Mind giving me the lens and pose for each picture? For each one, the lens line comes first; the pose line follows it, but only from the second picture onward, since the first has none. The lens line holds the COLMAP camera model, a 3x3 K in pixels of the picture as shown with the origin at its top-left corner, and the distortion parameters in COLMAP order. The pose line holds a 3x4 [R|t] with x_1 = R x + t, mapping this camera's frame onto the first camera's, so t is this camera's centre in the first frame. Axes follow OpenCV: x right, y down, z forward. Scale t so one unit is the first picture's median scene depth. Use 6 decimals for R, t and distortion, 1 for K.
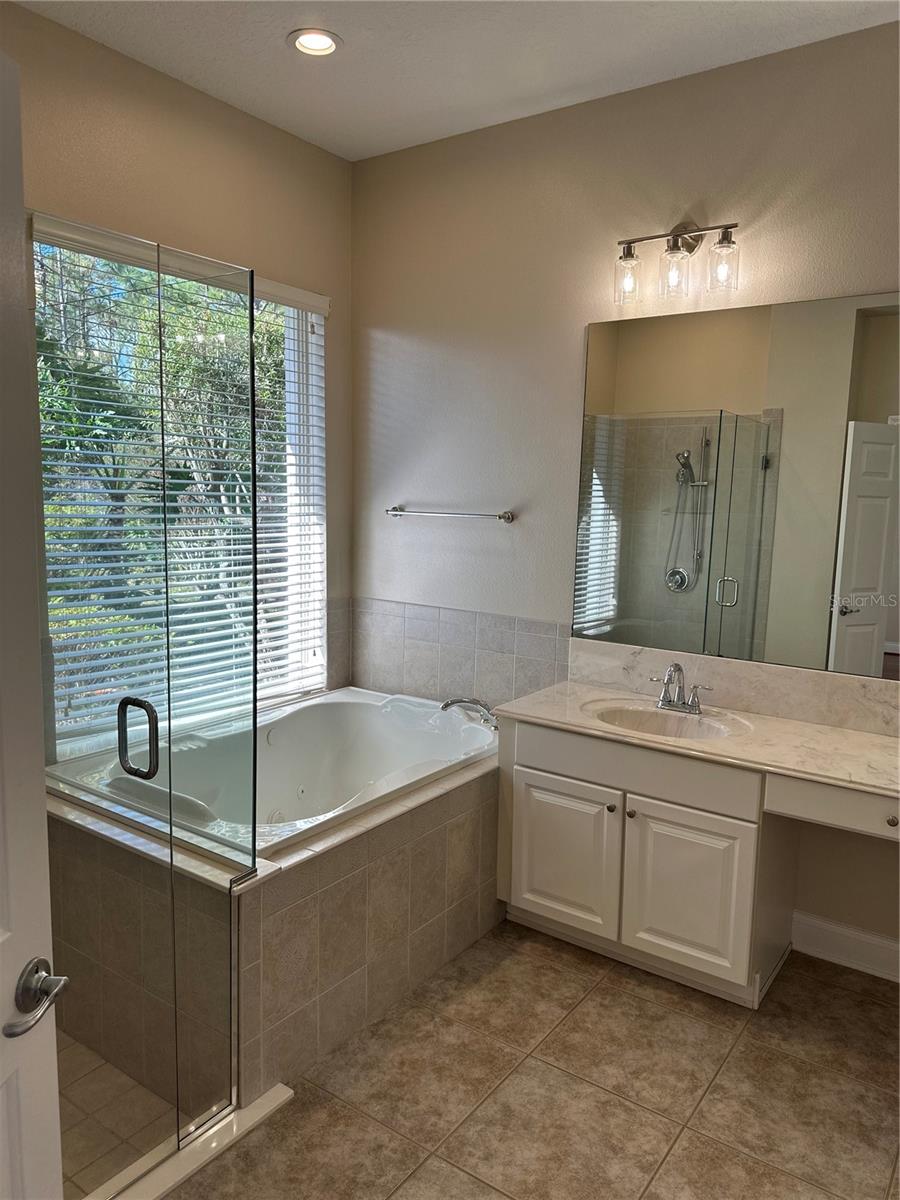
lens RADIAL K [[848.9, 0, 455.6], [0, 848.9, 598.5], [0, 0, 1]] dist [0.020615, -0.016930]
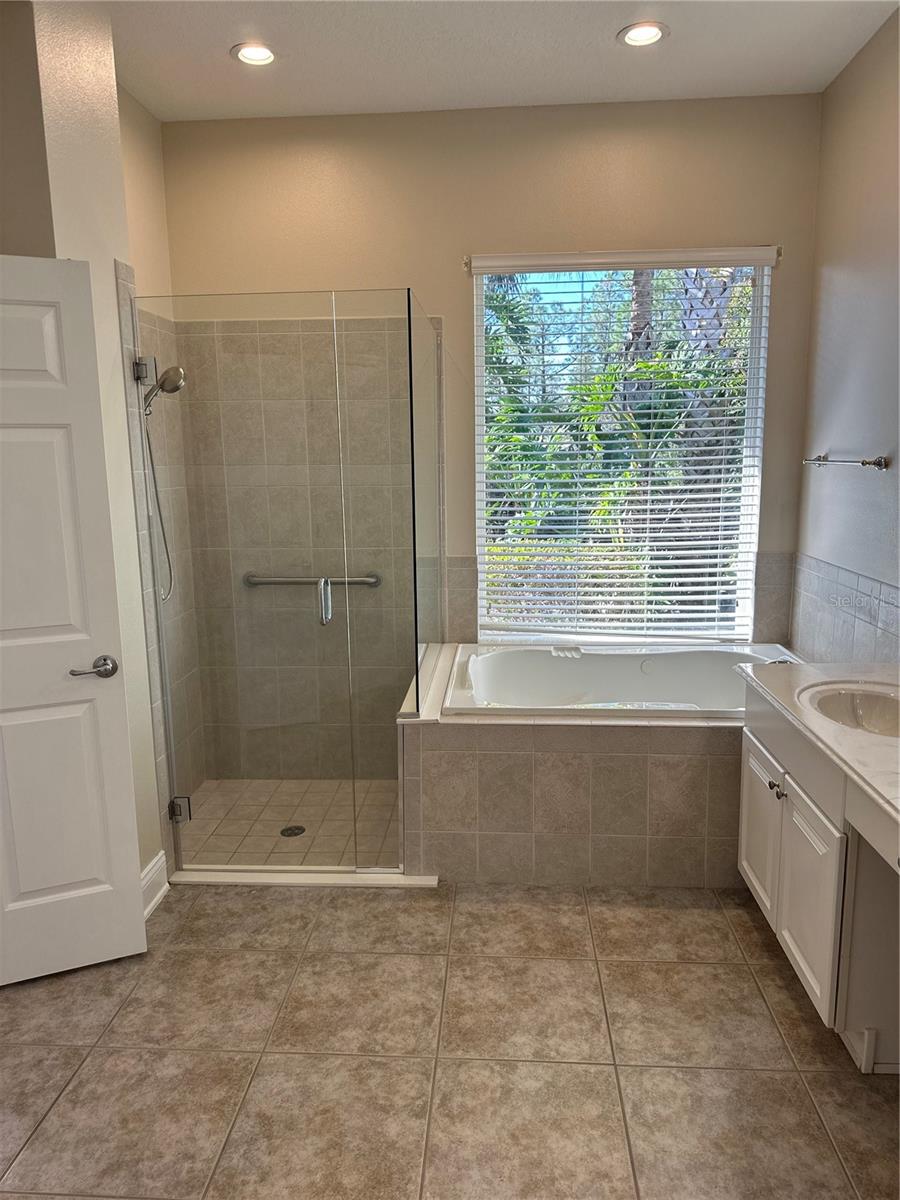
lens RADIAL K [[848.9, 0, 455.4], [0, 848.9, 599.7], [0, 0, 1]] dist [0.020615, -0.016930]
pose [[0.518326, 0.109348, -0.848163, 0.842612], [-0.084732, 0.993478, 0.076301, 0.017466], [0.850975, 0.032318, 0.524211, 0.269072]]
